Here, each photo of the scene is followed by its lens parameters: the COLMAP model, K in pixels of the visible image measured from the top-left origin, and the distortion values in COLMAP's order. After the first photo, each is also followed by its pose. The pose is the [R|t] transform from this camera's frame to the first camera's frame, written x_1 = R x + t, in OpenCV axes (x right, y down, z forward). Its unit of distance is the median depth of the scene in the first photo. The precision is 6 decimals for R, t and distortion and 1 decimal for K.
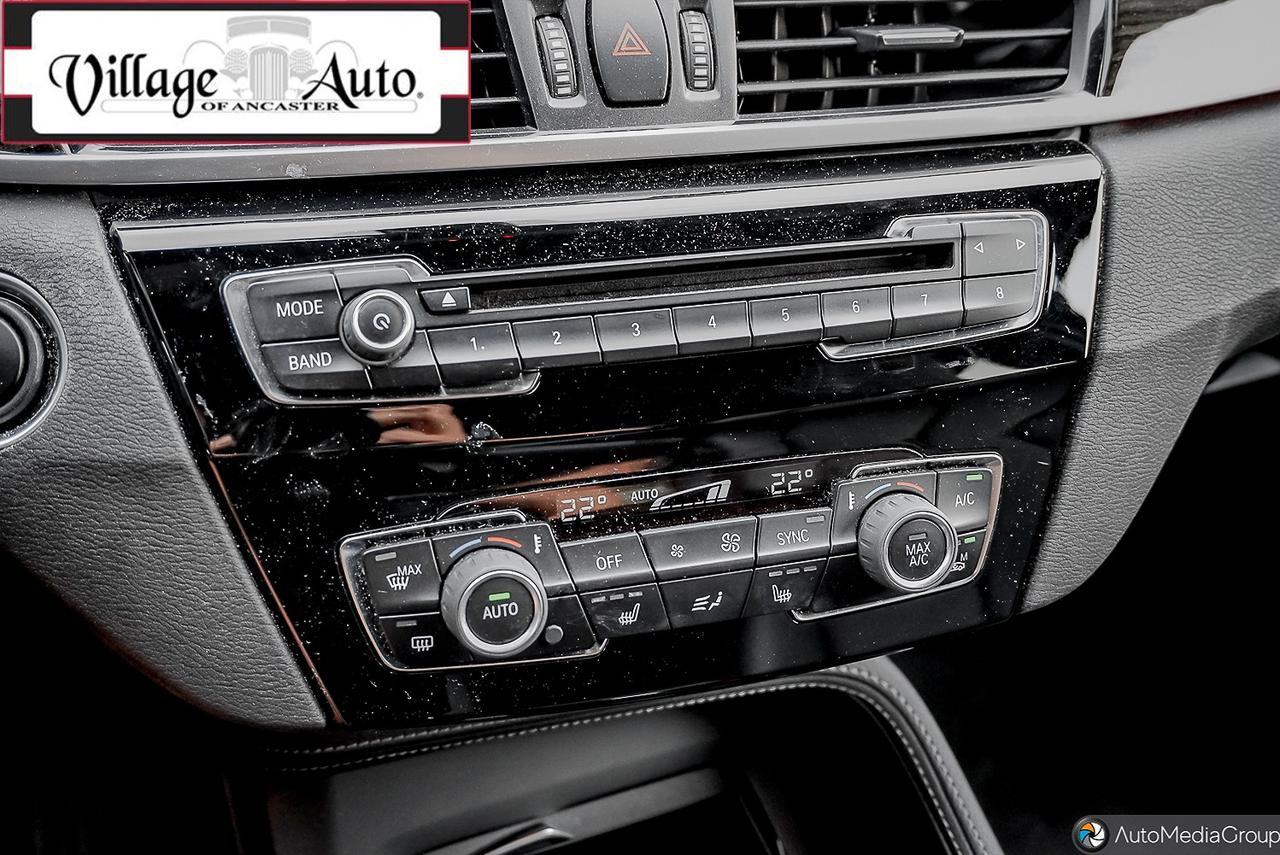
lens RADIAL K [[1417.5, 0, 640.5], [0, 1417.5, 435.2], [0, 0, 1]] dist [0.025781, 0.000000]
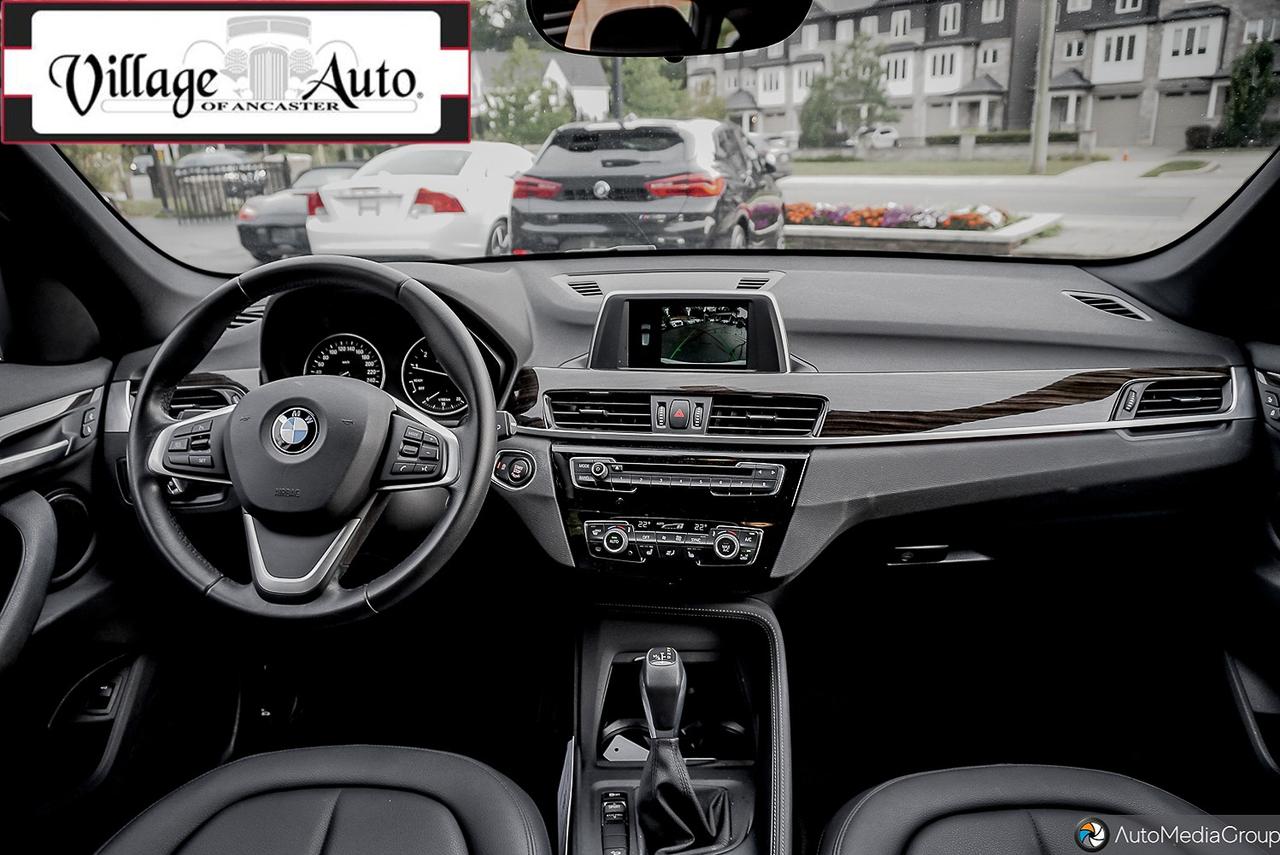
lens RADIAL K [[874.7, 0, 615.4], [0, 874.7, 430.2], [0, 0, 1]] dist [-0.035892, 0.024272]
pose [[0.896246, 0.062597, -0.439118, 0.936250], [-0.182348, 0.954463, -0.236114, 0.388701], [0.404342, 0.291688, 0.866848, -1.212828]]
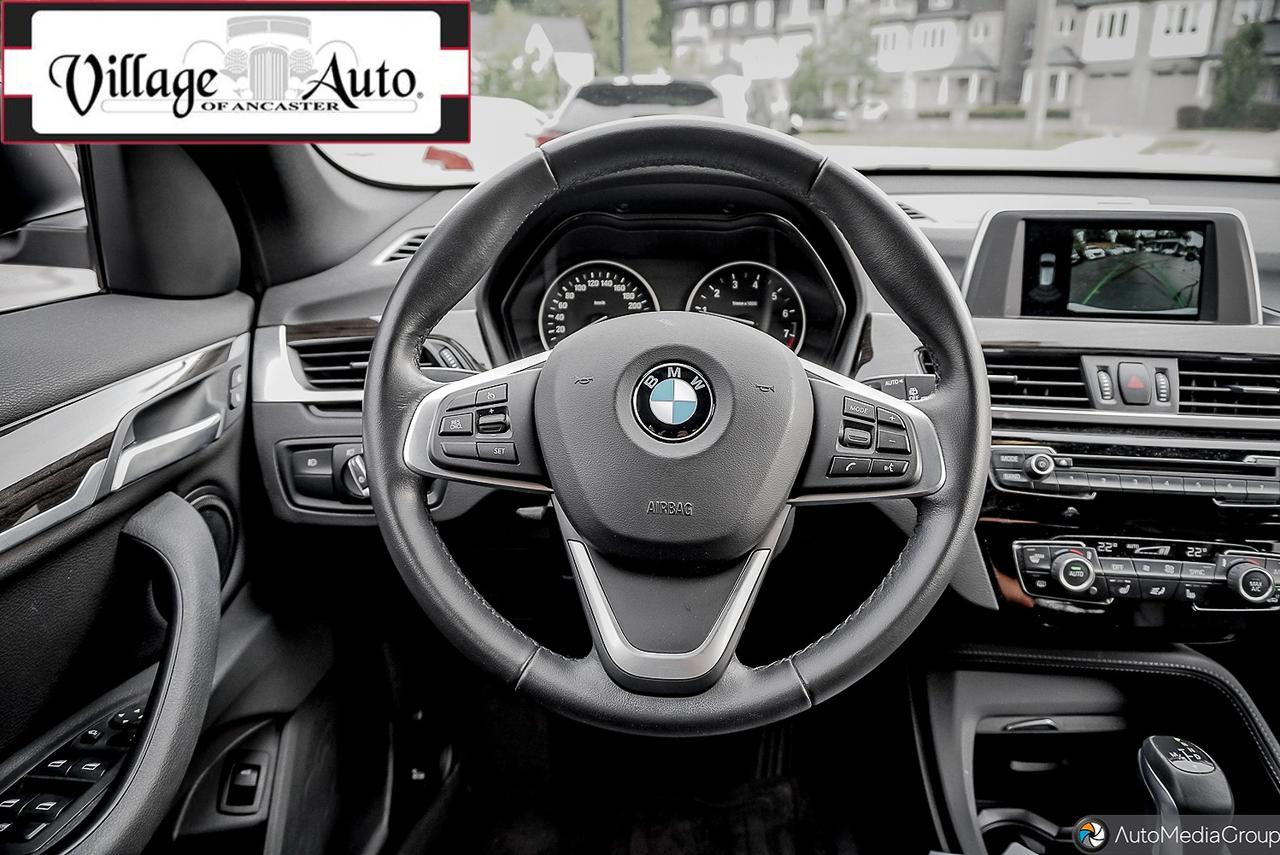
lens RADIAL K [[874.7, 0, 628.9], [0, 874.7, 433.7], [0, 0, 1]] dist [-0.035892, 0.024272]
pose [[0.911564, 0.085792, -0.402108, -0.220779], [-0.182798, 0.960581, -0.209451, 0.349331], [0.368288, 0.264433, 0.891313, -0.825429]]
